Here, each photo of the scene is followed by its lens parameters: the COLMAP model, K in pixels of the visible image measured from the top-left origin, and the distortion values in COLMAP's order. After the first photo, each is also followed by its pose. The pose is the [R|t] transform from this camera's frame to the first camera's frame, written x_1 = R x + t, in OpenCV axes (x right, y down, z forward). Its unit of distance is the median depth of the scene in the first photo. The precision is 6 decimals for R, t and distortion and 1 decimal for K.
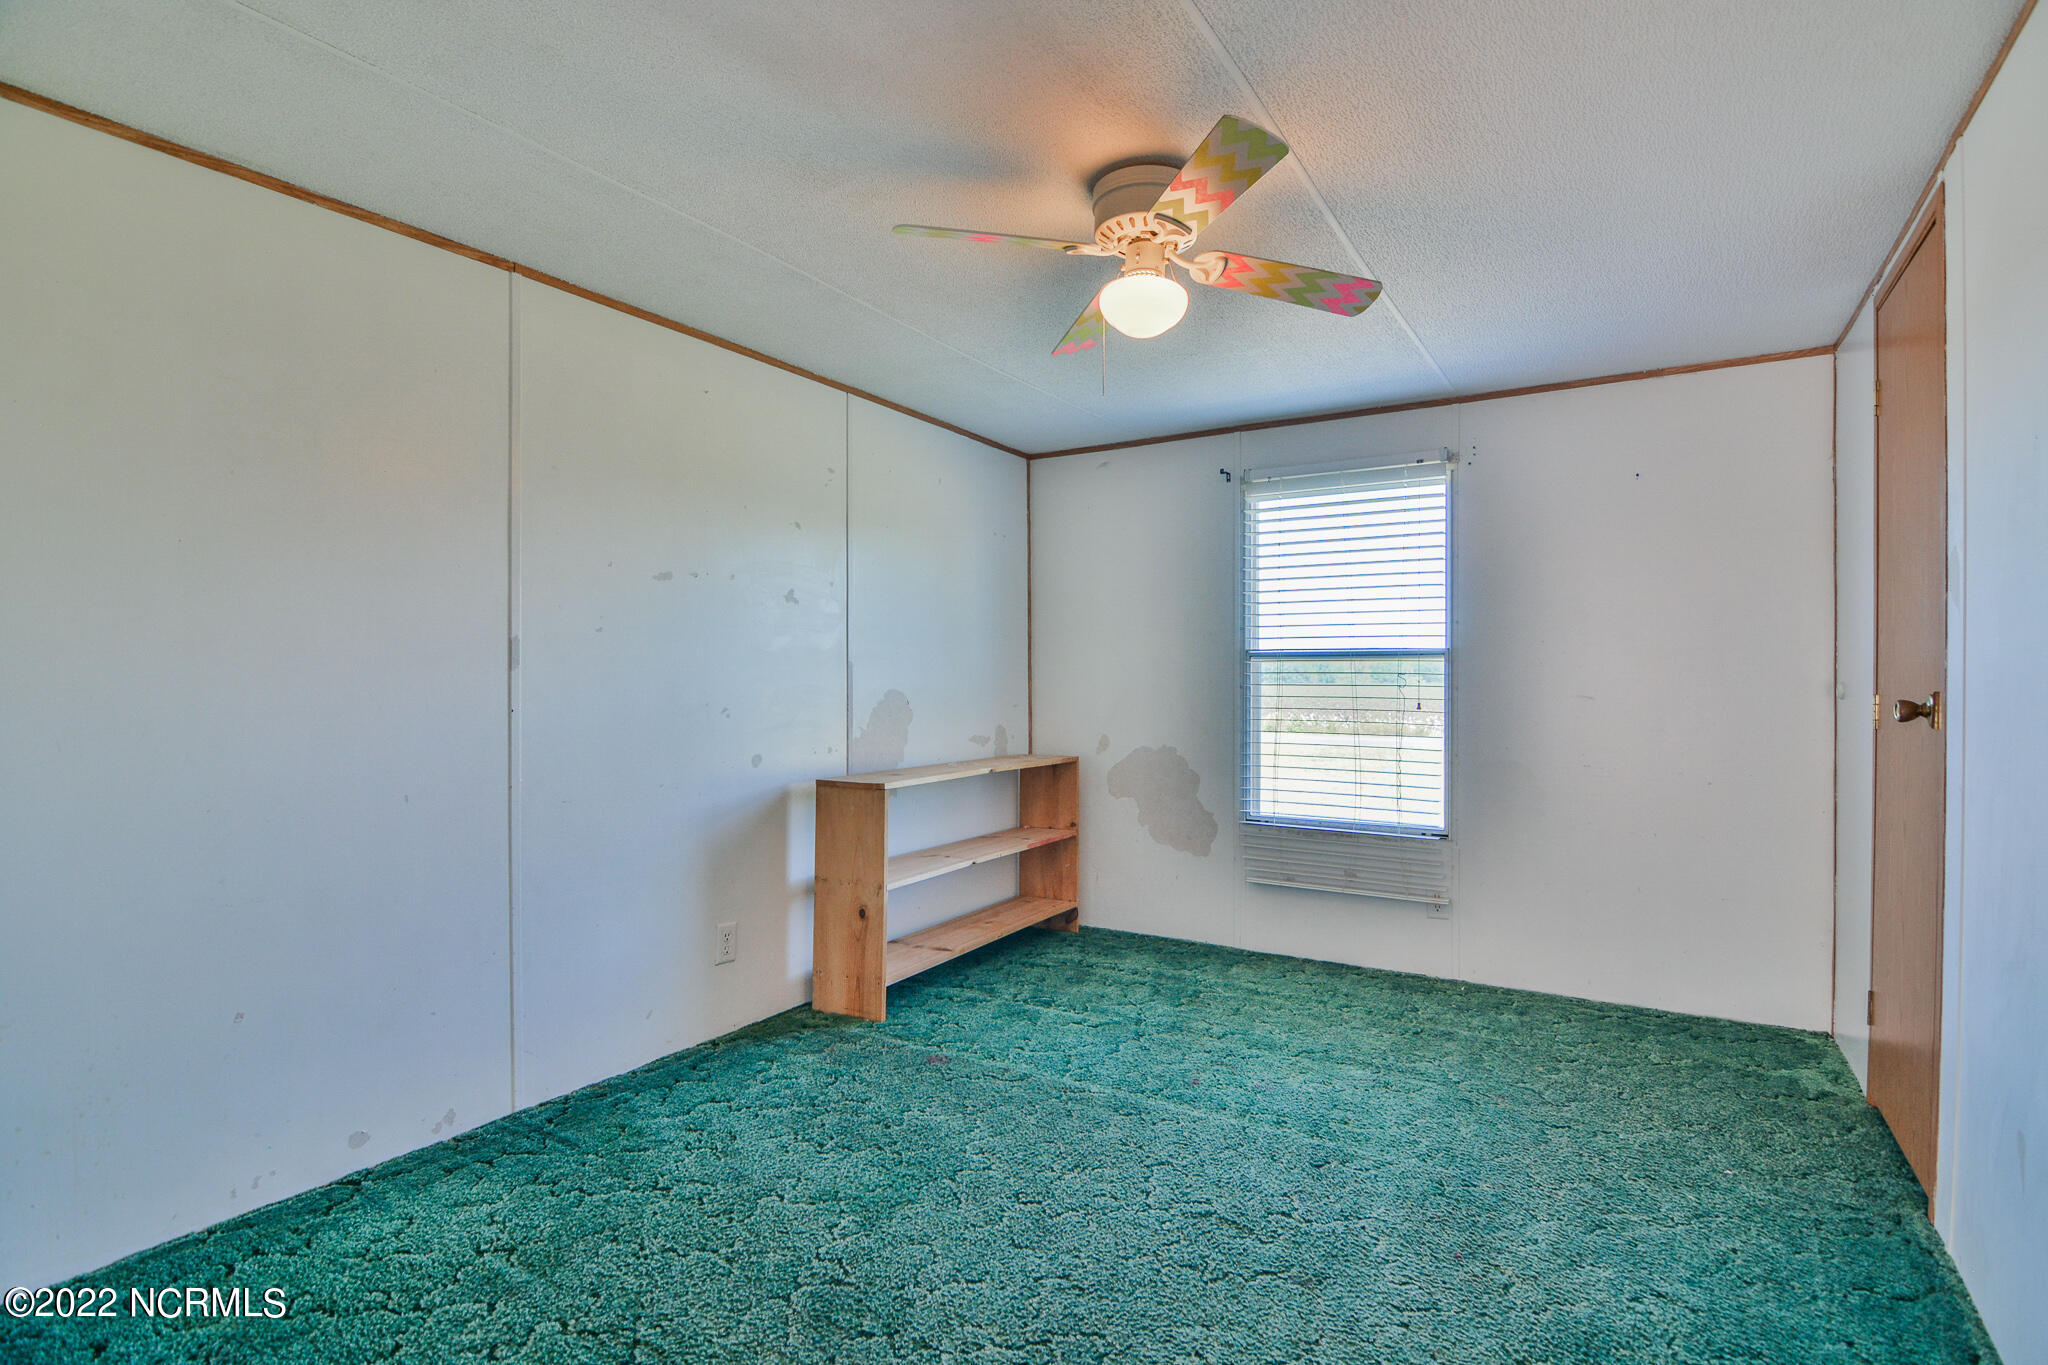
lens RADIAL K [[997.7, 0, 1025.5], [0, 997.7, 674.7], [0, 0, 1]] dist [0.000970, -0.011995]
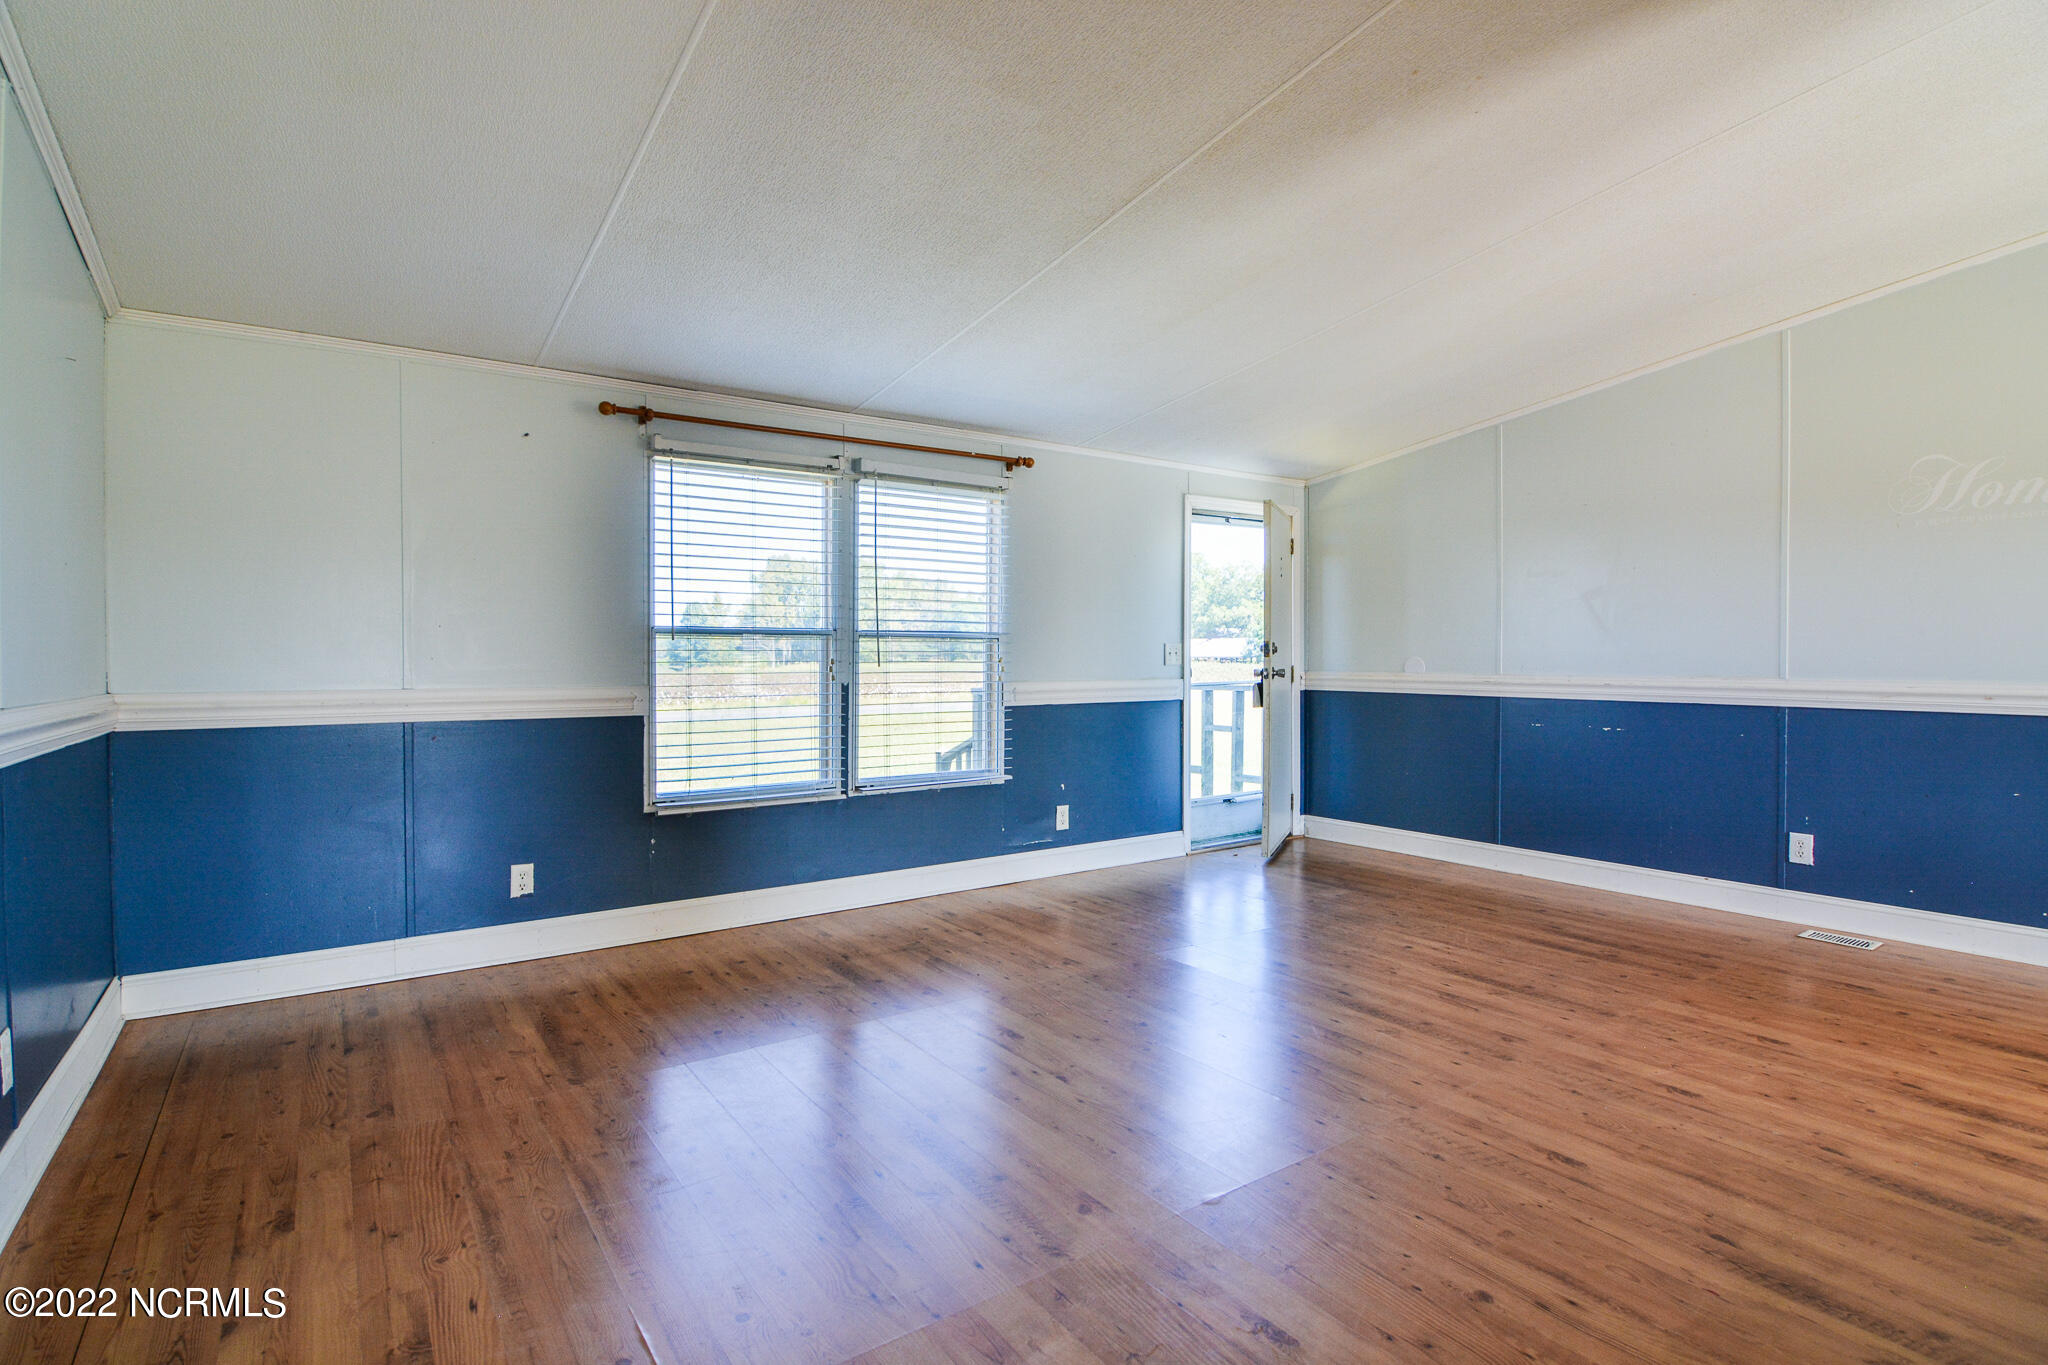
lens RADIAL K [[997.7, 0, 1025.5], [0, 997.7, 674.7], [0, 0, 1]] dist [0.000970, -0.011995]
pose [[0.387741, -0.020919, 0.921531, -0.599120], [-0.003707, 0.999699, 0.024254, -0.002774], [-0.921761, -0.012820, 0.387547, 0.349773]]
